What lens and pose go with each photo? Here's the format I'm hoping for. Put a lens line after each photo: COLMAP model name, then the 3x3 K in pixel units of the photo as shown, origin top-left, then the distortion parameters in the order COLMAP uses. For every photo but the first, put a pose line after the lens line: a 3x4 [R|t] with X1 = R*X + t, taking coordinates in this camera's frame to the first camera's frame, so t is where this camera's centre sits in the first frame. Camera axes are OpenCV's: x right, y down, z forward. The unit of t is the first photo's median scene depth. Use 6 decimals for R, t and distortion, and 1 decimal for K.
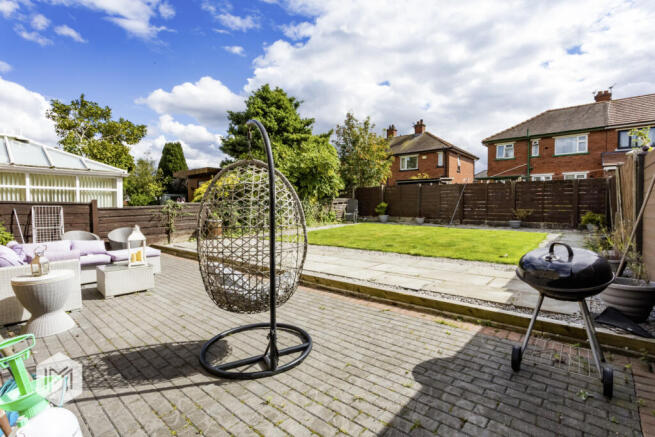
lens RADIAL K [[306.0, 0, 328.2], [0, 306.0, 215.2], [0, 0, 1]] dist [-0.024706, -0.000454]
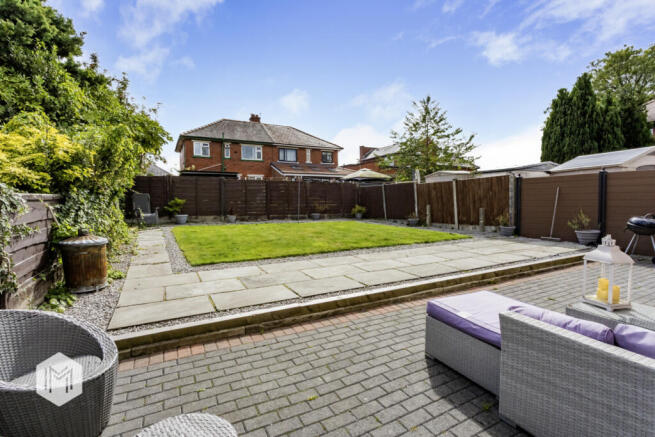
lens RADIAL K [[306.0, 0, 327.1], [0, 306.0, 217.0], [0, 0, 1]] dist [-0.024706, -0.000454]
pose [[0.369230, -0.047897, 0.928103, -0.264018], [0.031736, 0.998738, 0.038917, -0.007926], [-0.928796, 0.015085, 0.370284, 0.251926]]
